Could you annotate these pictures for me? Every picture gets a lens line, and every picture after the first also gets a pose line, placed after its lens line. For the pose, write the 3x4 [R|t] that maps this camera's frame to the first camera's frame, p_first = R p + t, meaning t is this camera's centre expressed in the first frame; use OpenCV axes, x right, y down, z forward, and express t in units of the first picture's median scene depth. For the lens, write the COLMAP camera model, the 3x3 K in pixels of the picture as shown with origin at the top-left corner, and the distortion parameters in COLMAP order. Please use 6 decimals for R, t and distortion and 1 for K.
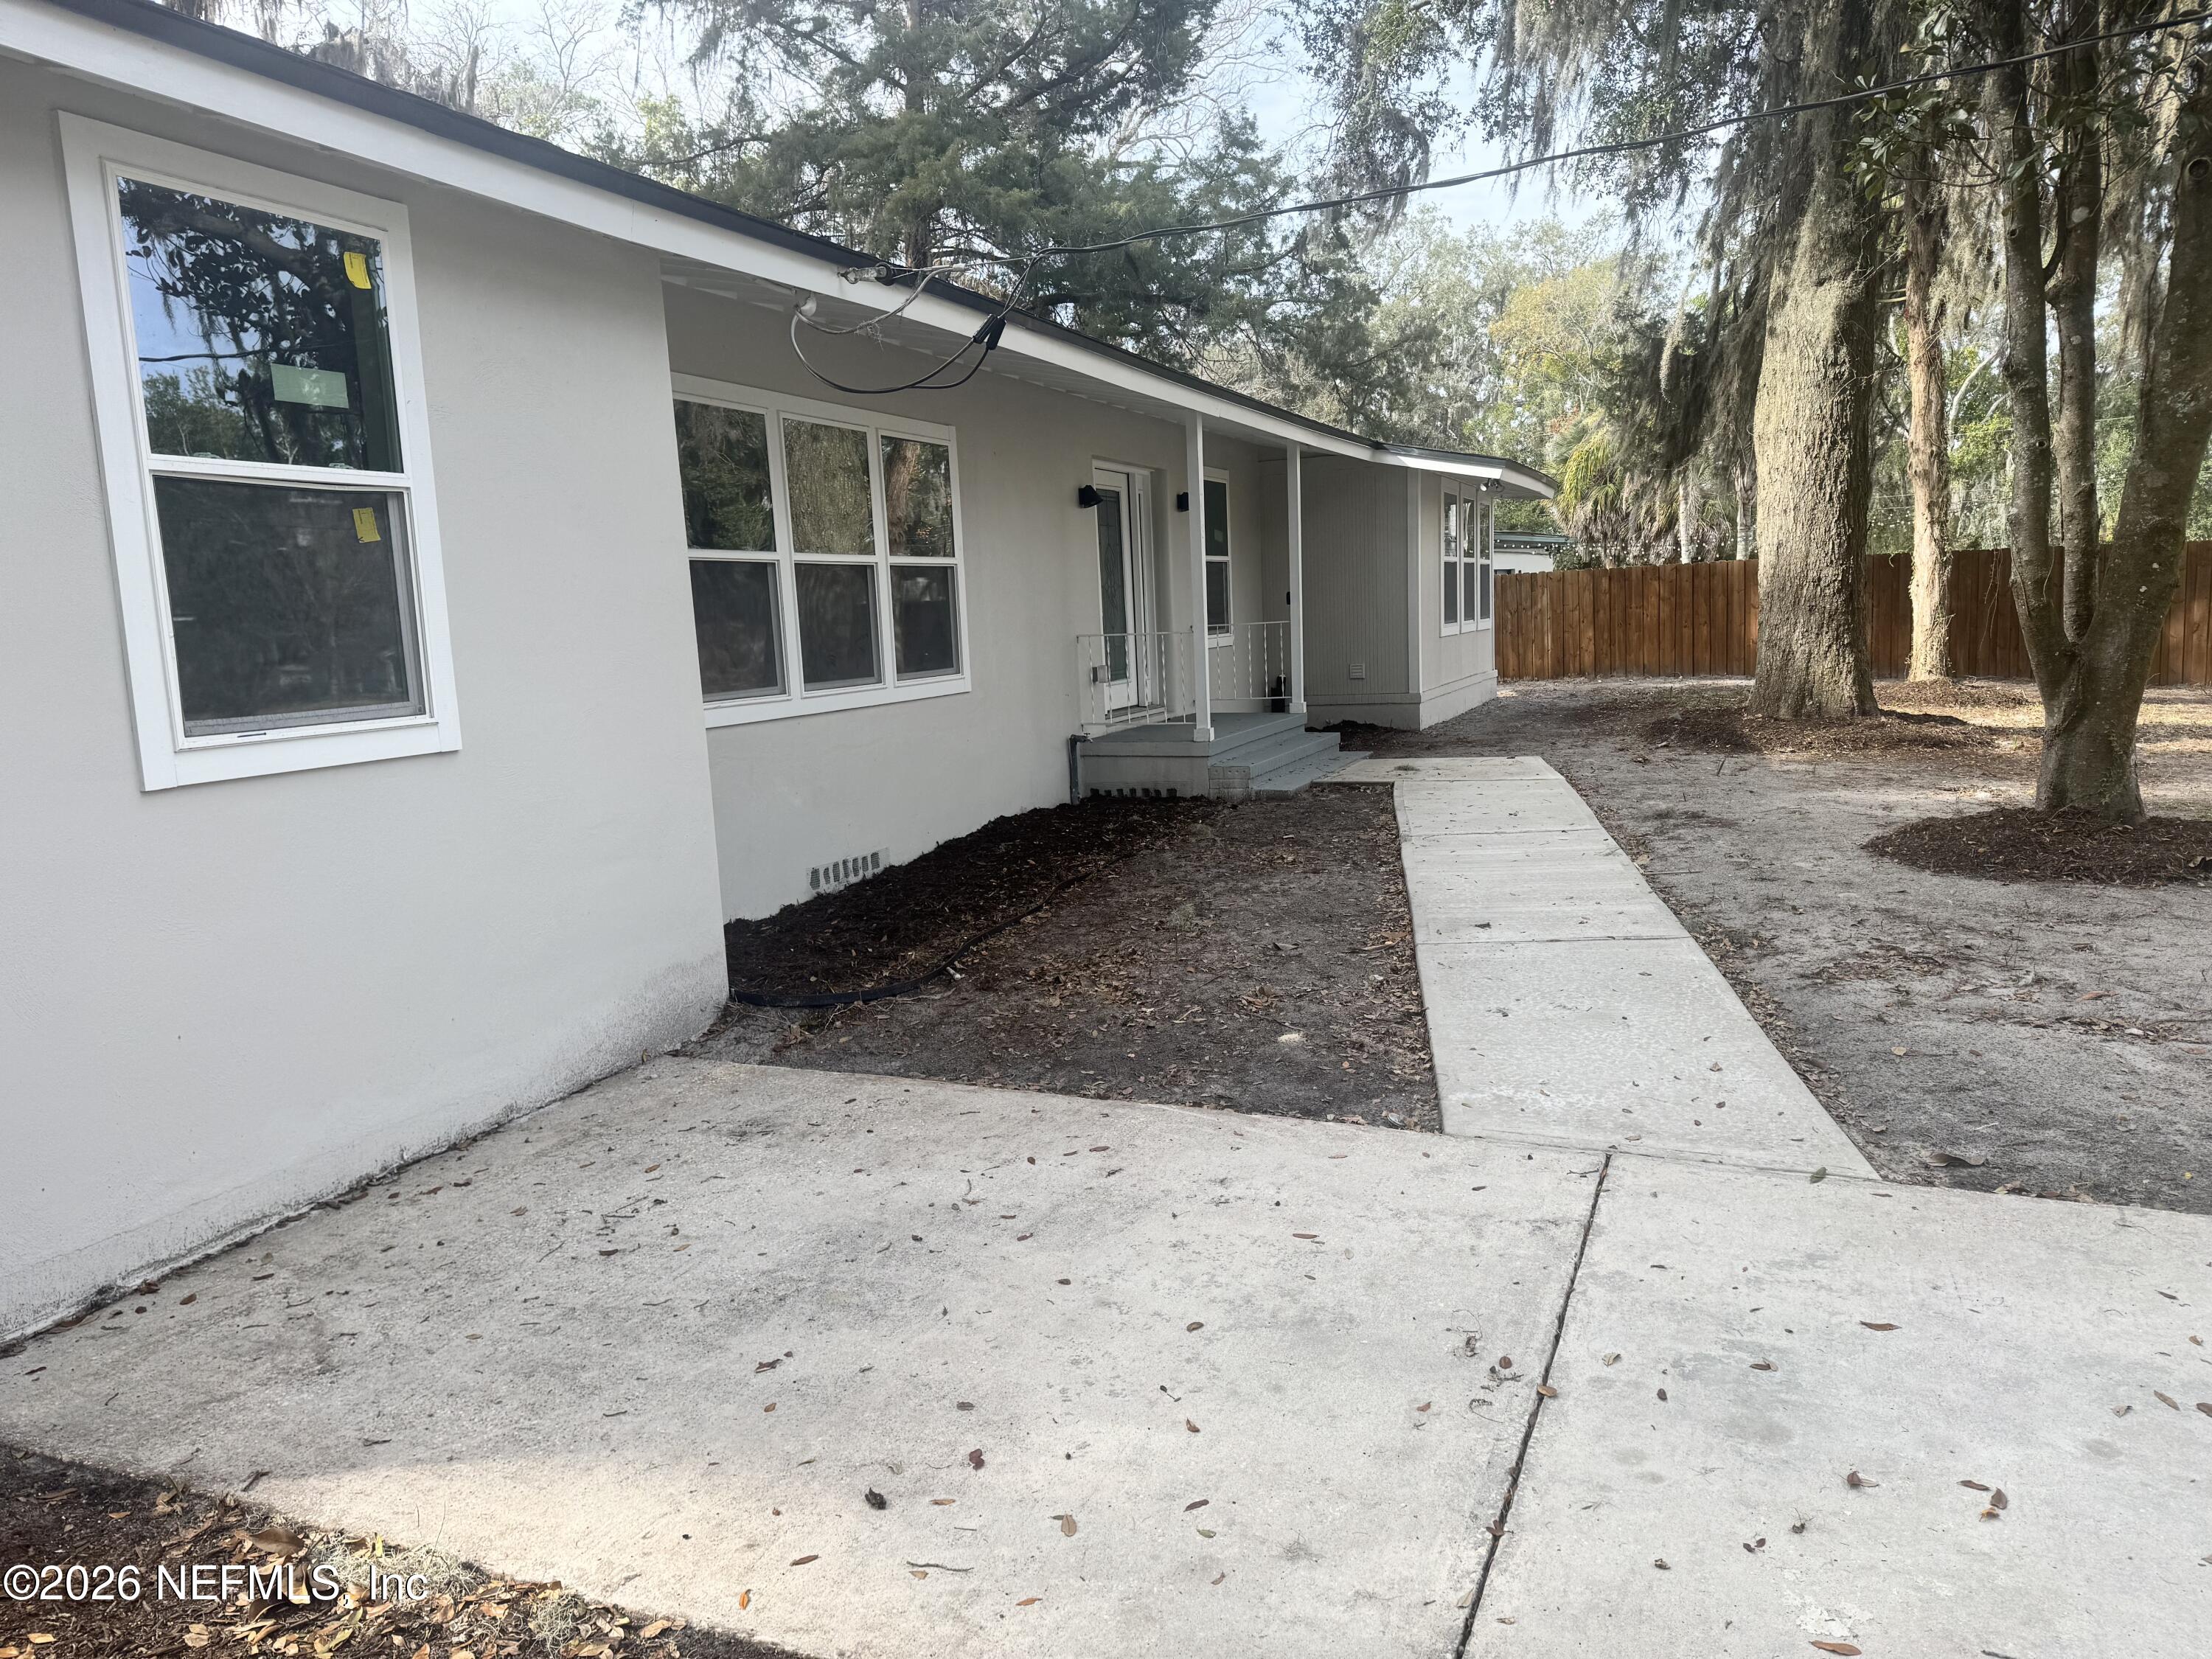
lens RADIAL K [[1558.9, 0, 1106.0], [0, 1558.9, 829.5], [0, 0, 1]] dist [-0.000309, -0.004776]
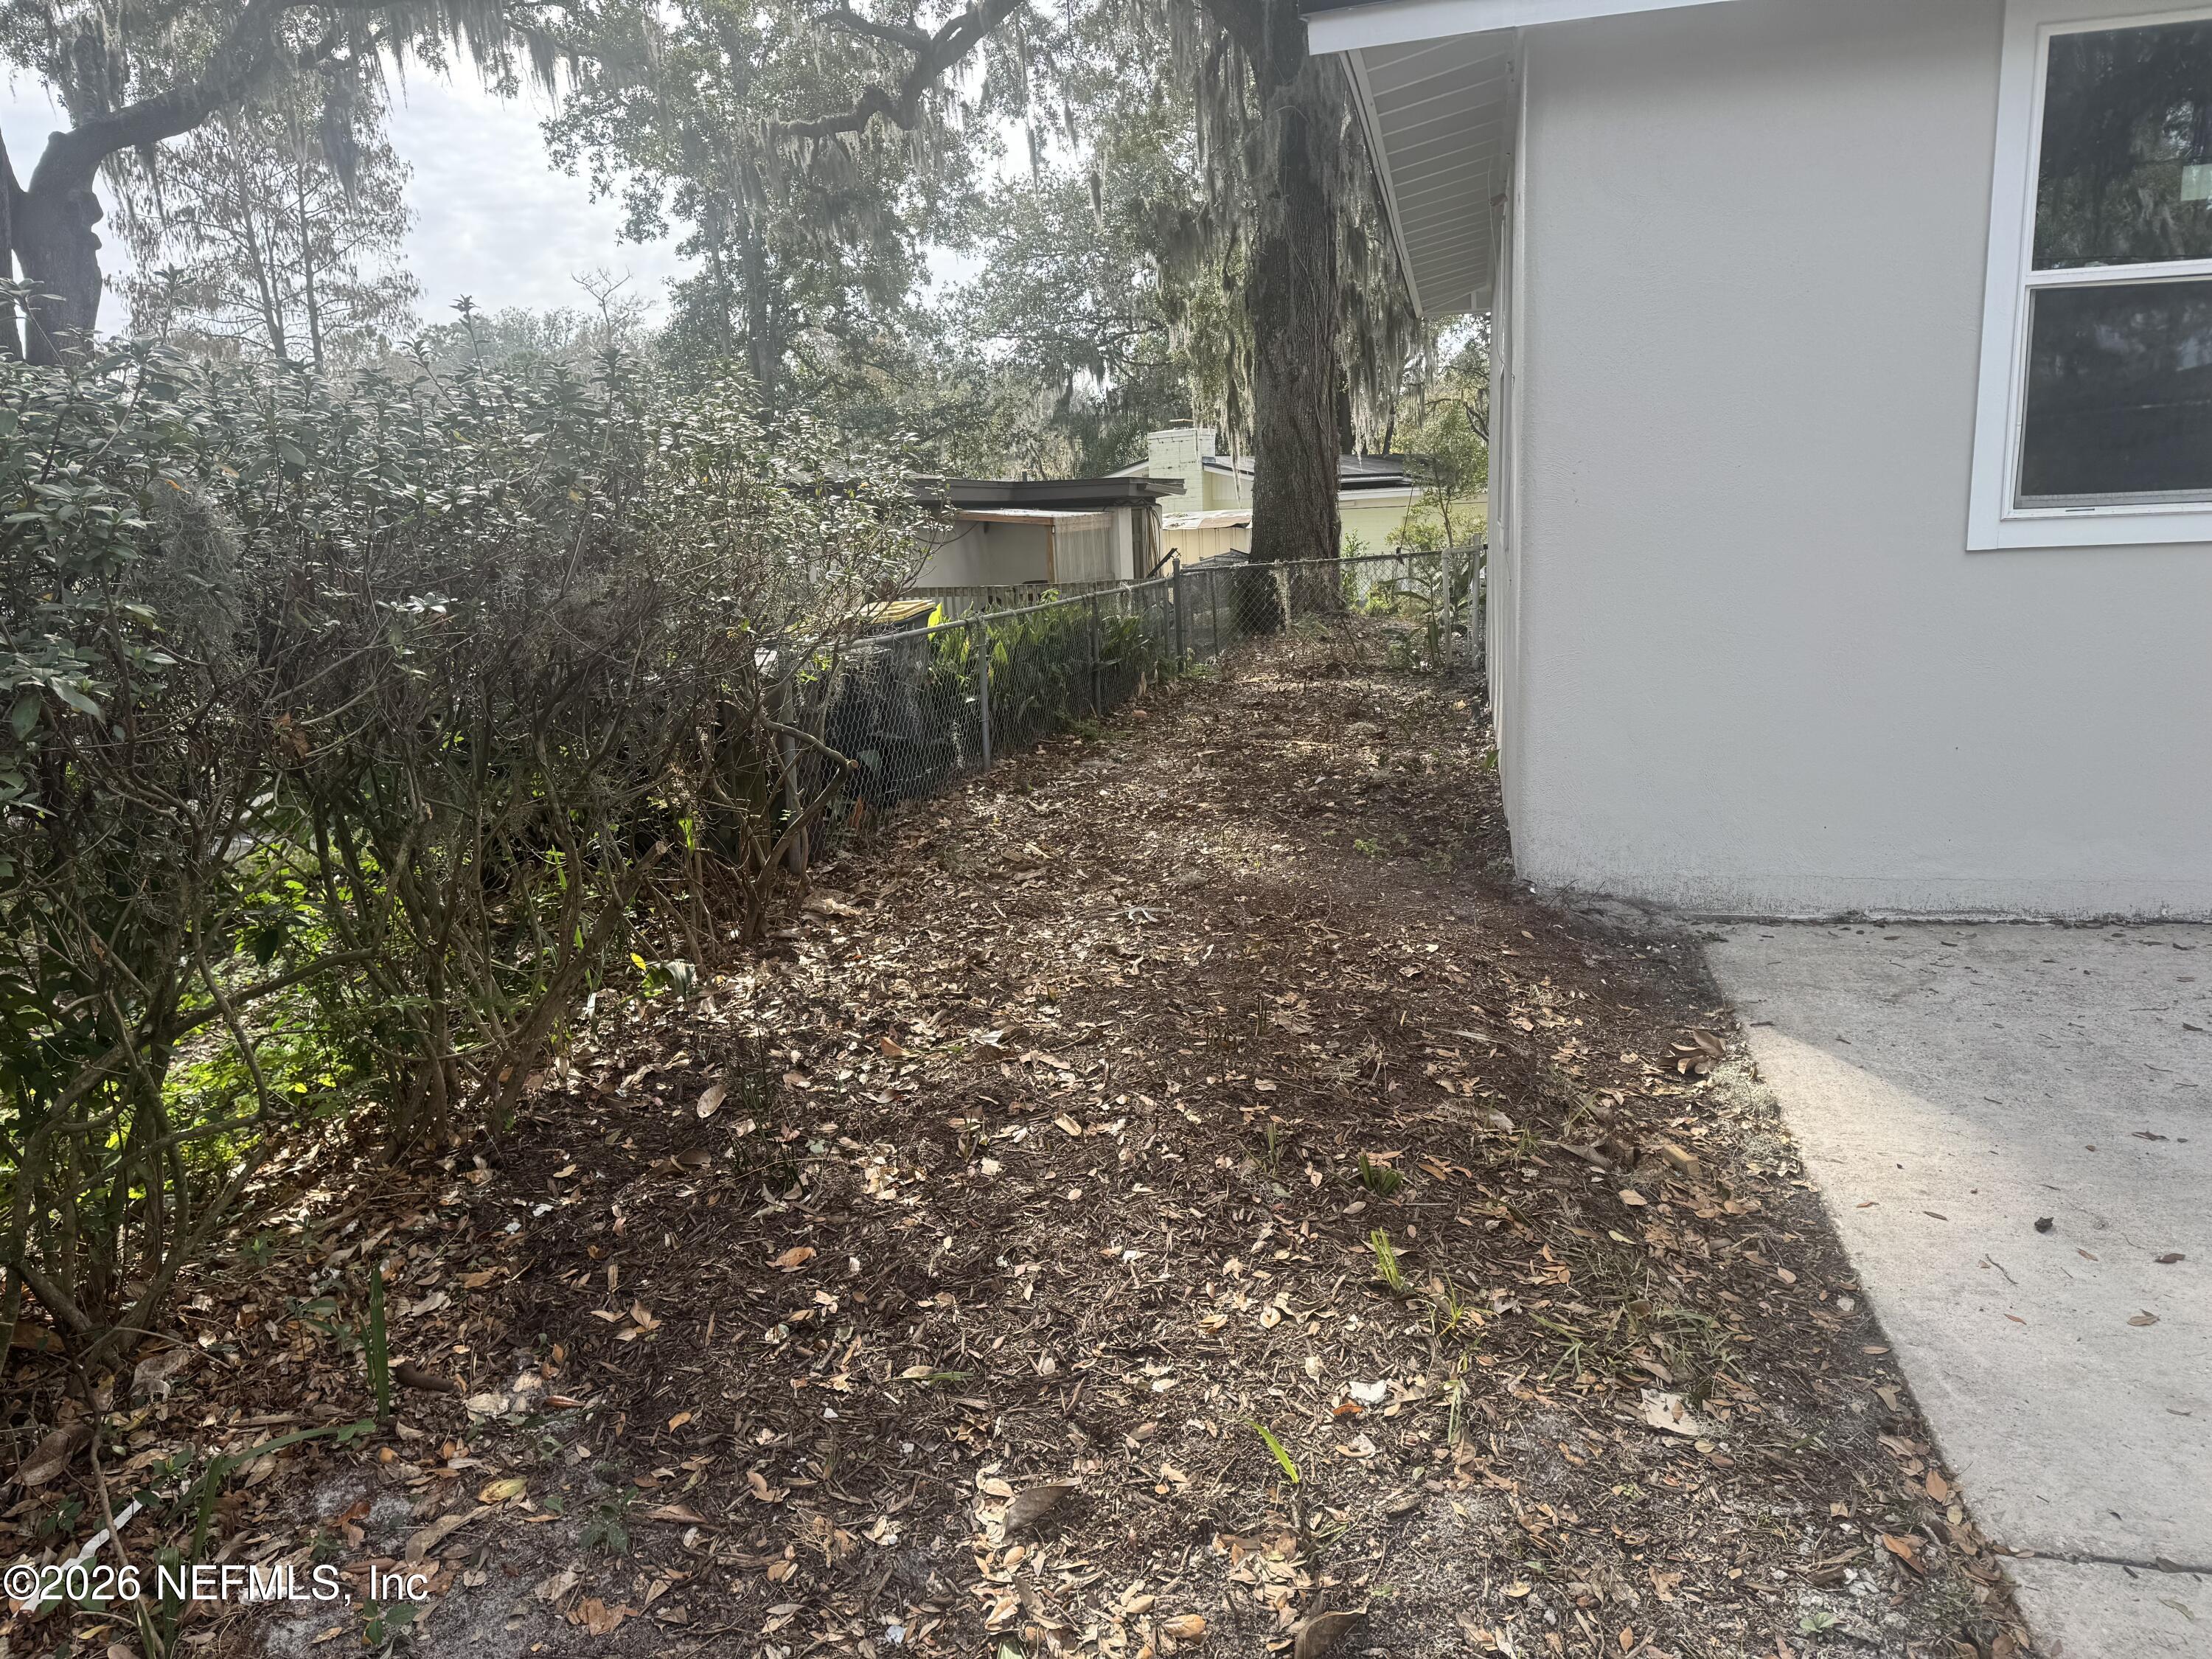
lens RADIAL K [[1558.9, 0, 1106.0], [0, 1558.9, 829.5], [0, 0, 1]] dist [-0.000309, -0.004776]
pose [[0.173488, 0.240605, -0.954993, 0.521604], [-0.099413, 0.969023, 0.226080, -0.021037], [0.979806, 0.055716, 0.192033, 0.079564]]
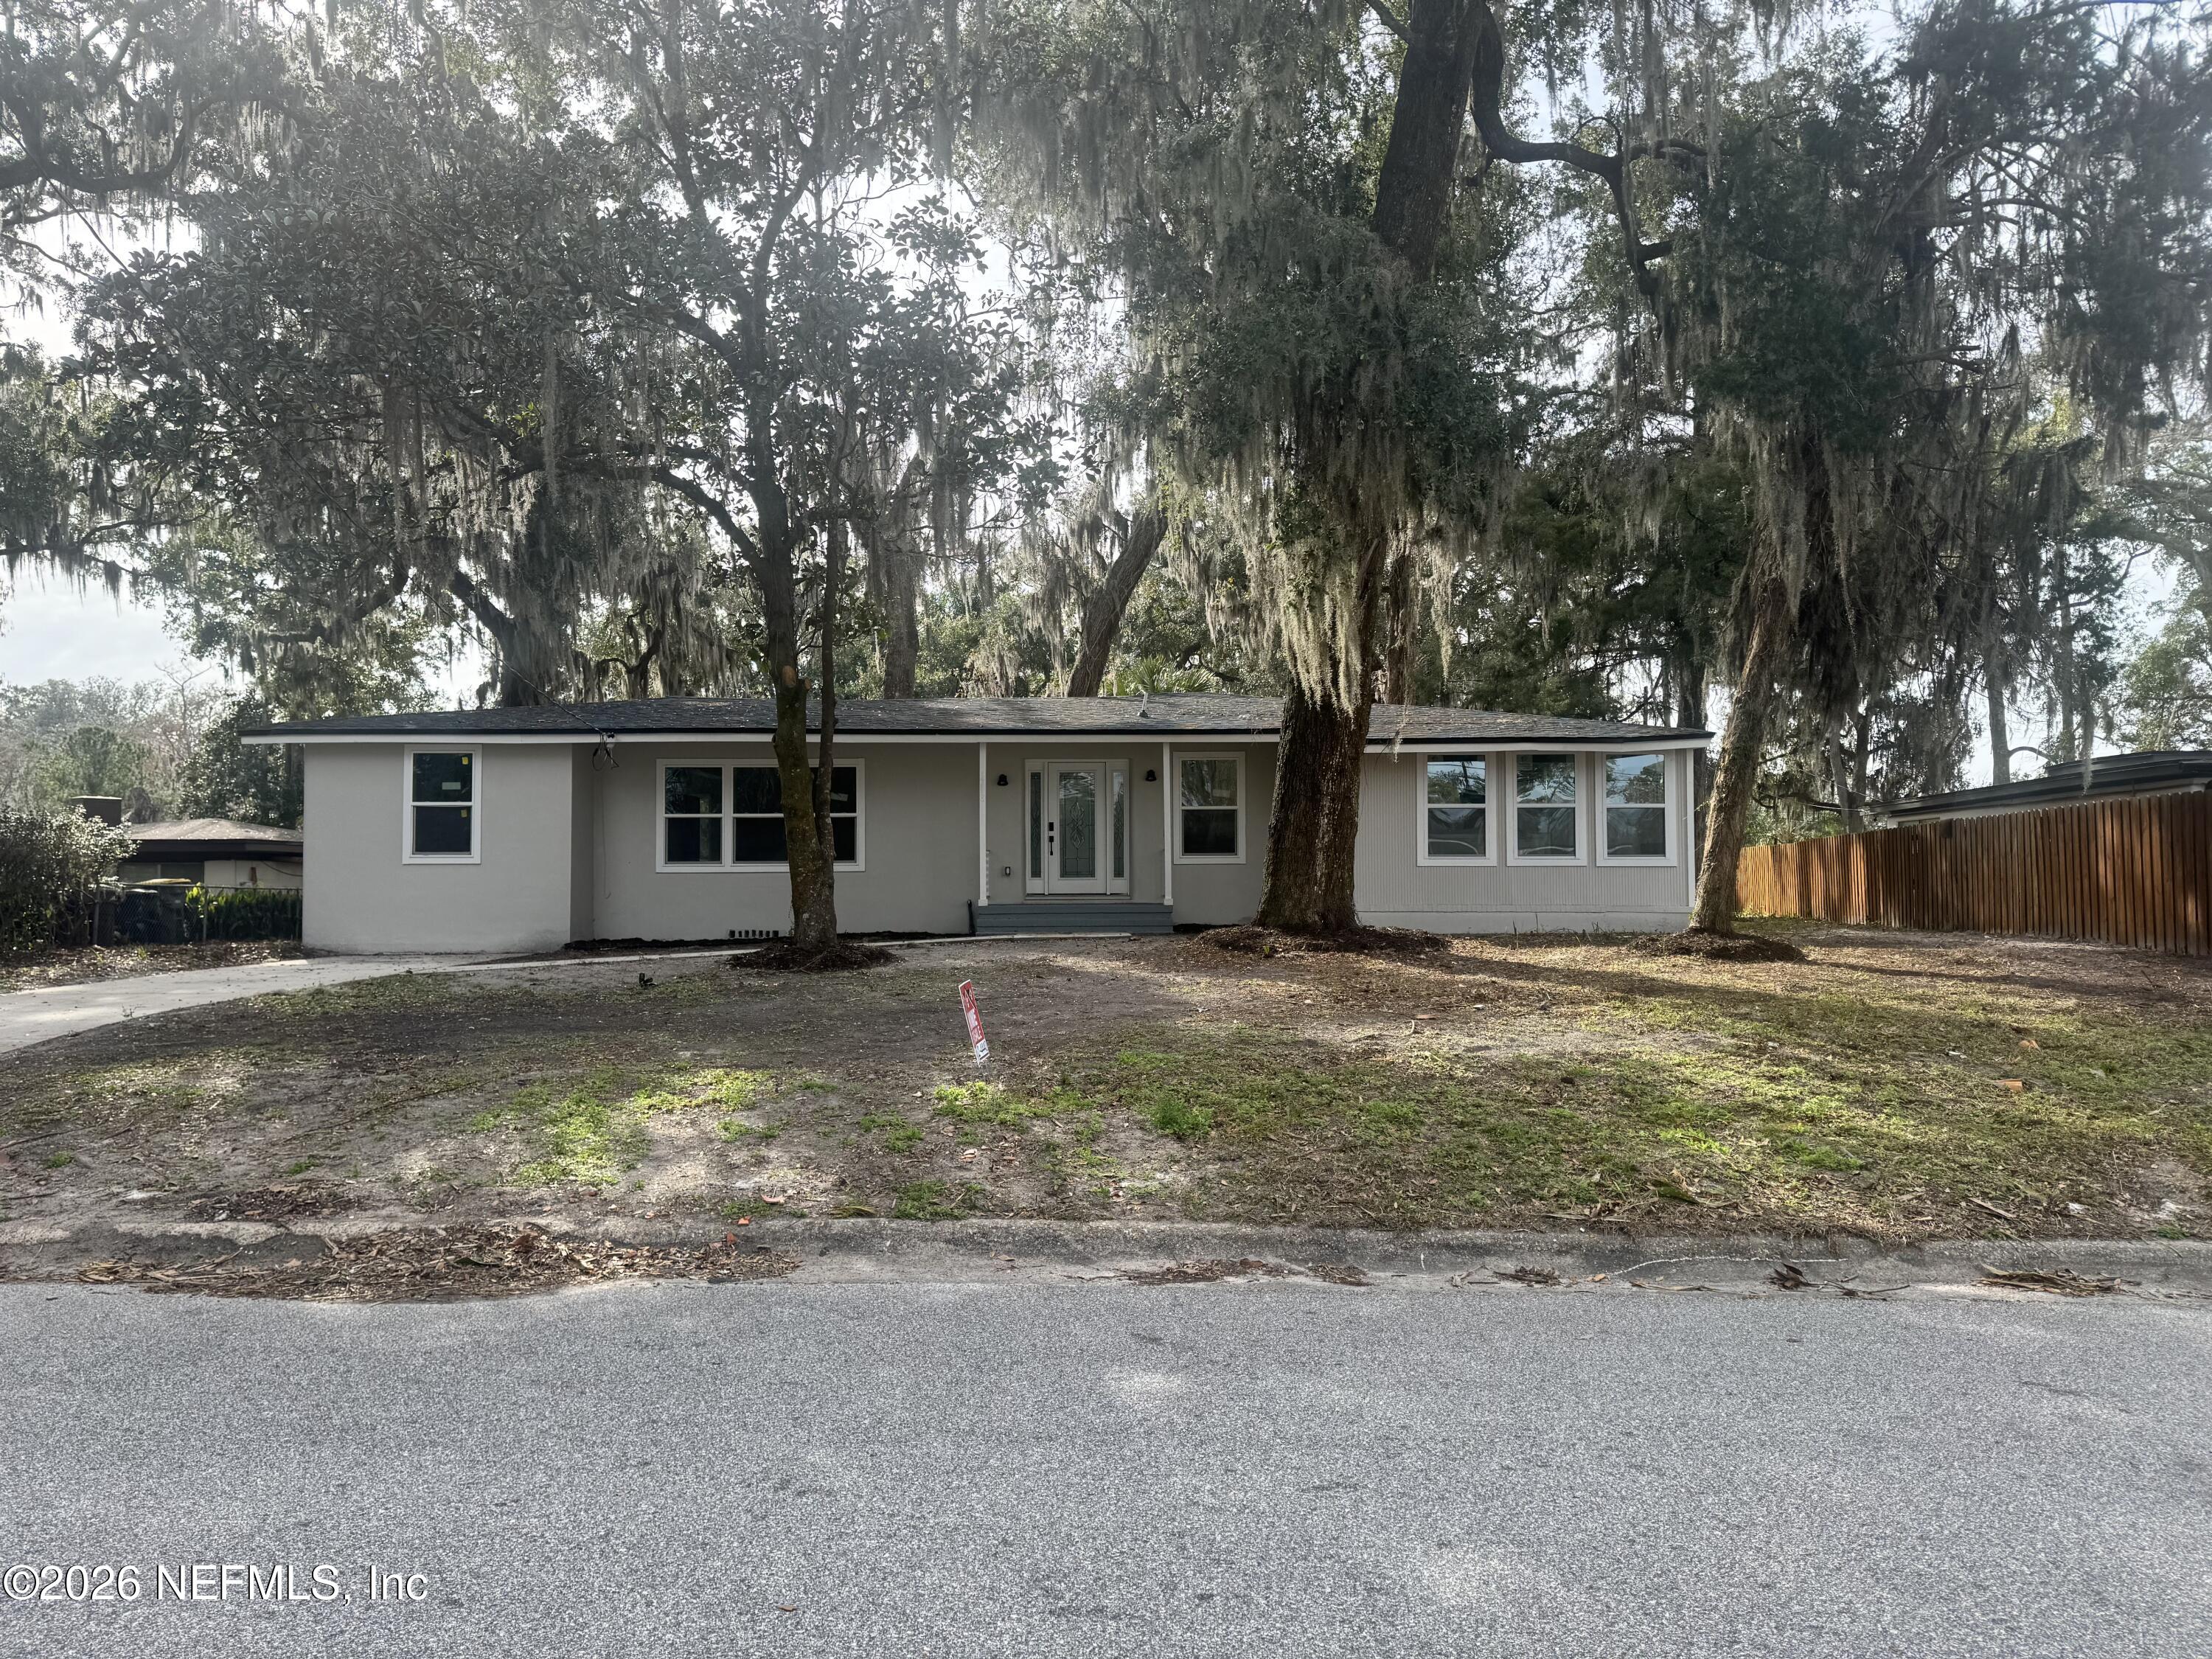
lens RADIAL K [[1558.9, 0, 1106.0], [0, 1558.9, 829.5], [0, 0, 1]] dist [-0.000309, -0.004776]
pose [[0.387882, 0.011750, -0.921634, 5.106636], [-0.142239, 0.988704, -0.047258, -0.229888], [0.910668, 0.149422, 0.385172, 1.095372]]
